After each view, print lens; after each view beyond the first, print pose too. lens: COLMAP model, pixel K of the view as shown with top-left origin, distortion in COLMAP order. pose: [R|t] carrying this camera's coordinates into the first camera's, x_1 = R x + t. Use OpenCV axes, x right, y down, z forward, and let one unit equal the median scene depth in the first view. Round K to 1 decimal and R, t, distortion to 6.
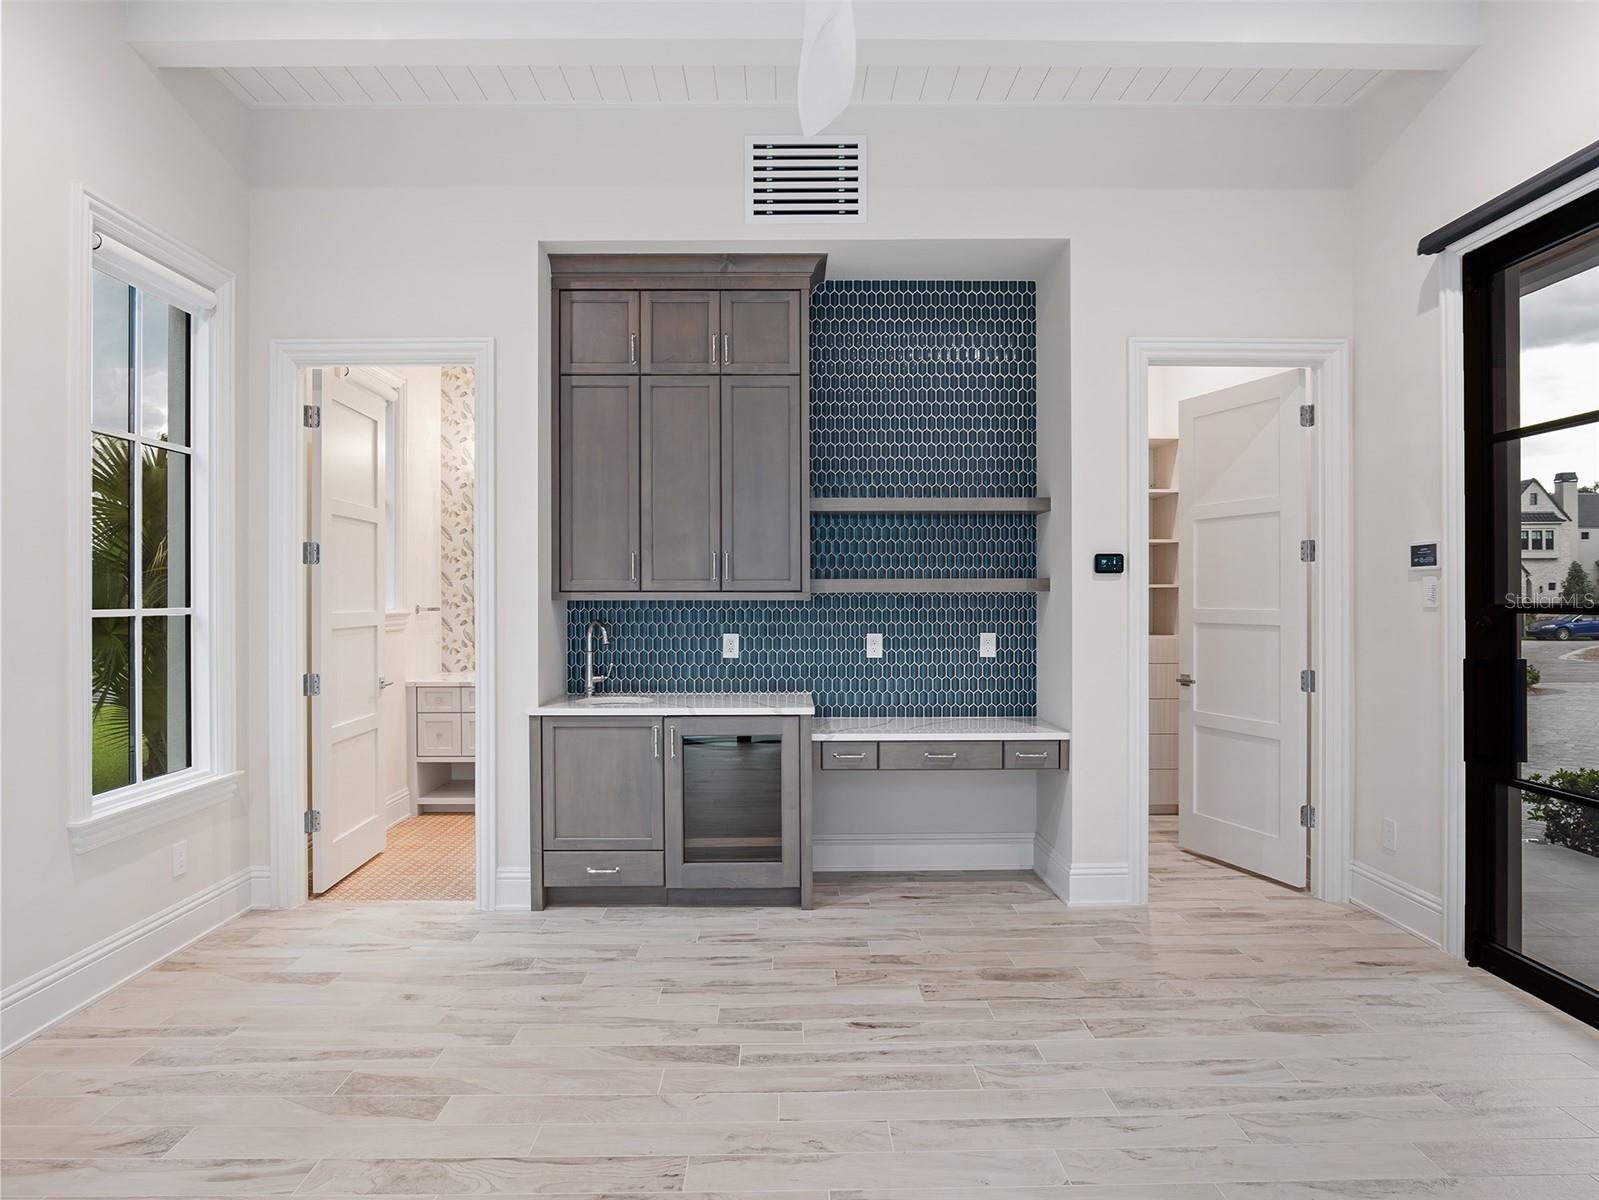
lens RADIAL K [[955.3, 0, 796.9], [0, 955.3, 601.9], [0, 0, 1]] dist [-0.030041, 0.011235]
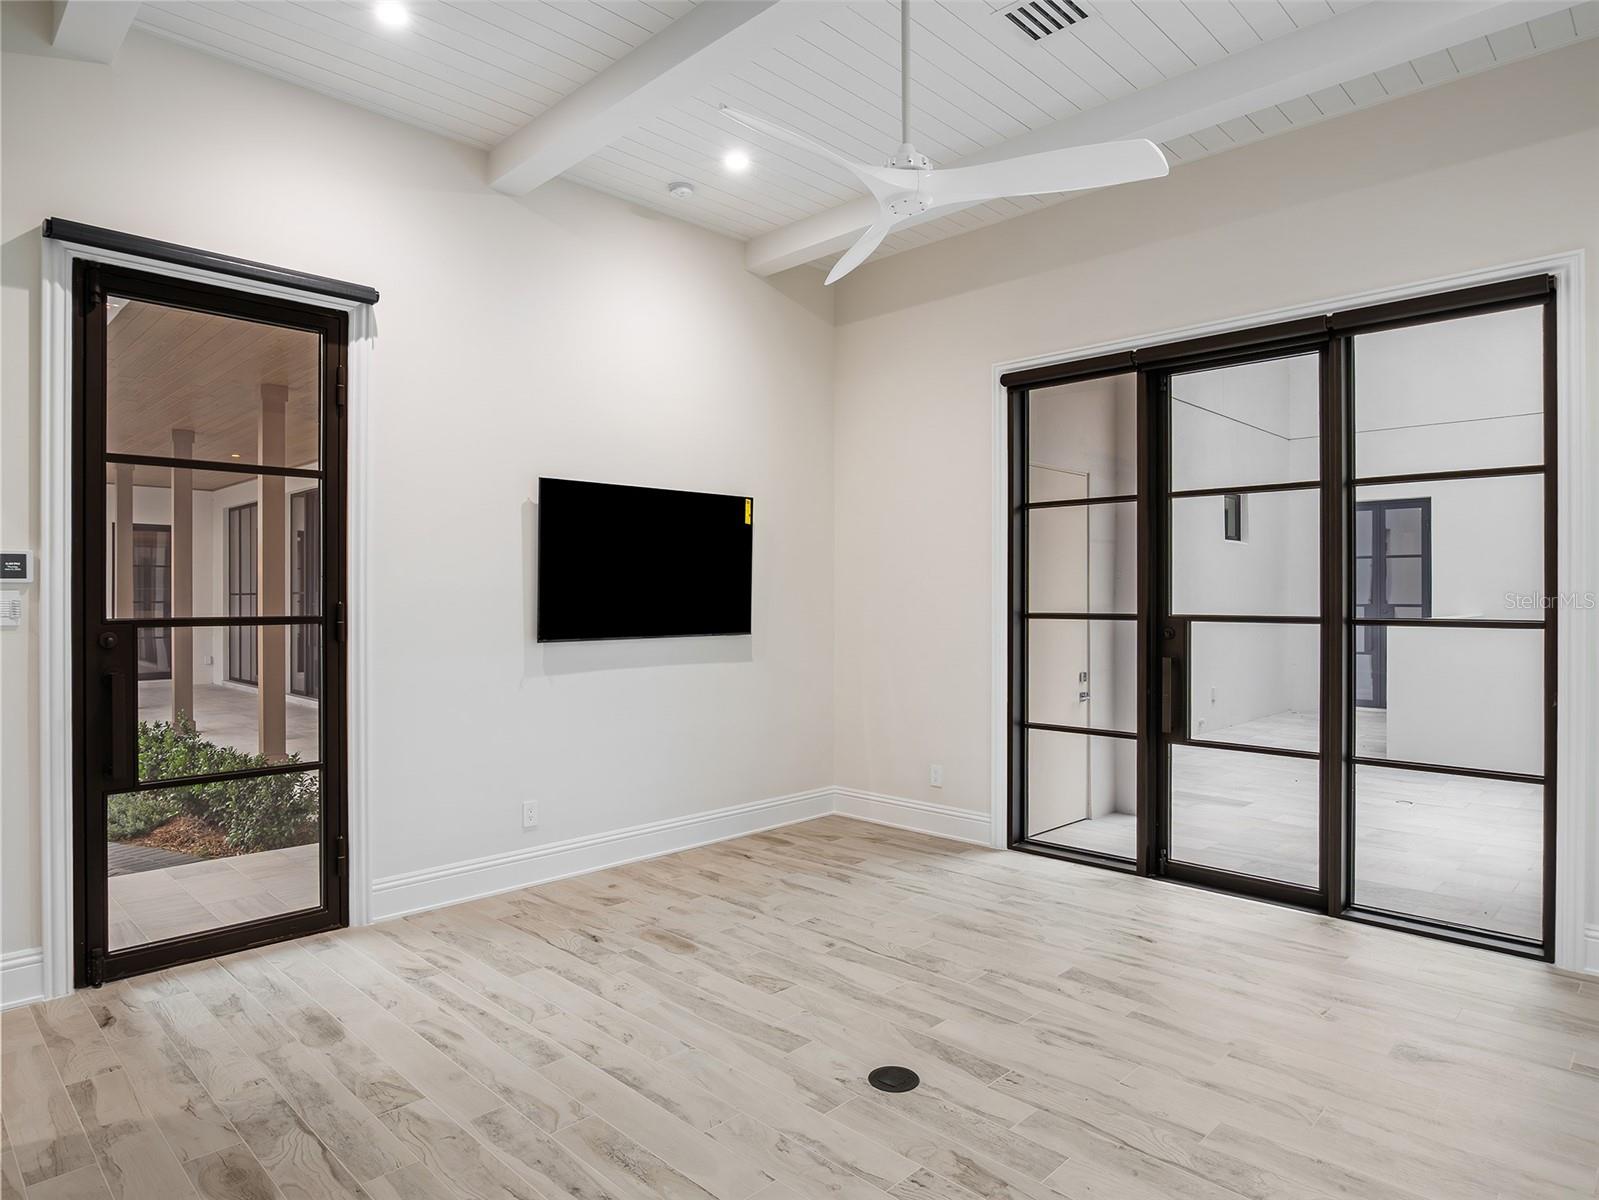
lens RADIAL K [[955.3, 0, 796.9], [0, 955.3, 601.9], [0, 0, 1]] dist [-0.030041, 0.011235]
pose [[-0.700105, -0.006475, 0.714011, -0.557947], [0.004949, 0.999891, 0.013920, -0.030216], [-0.714023, 0.013279, -0.699996, 1.303868]]
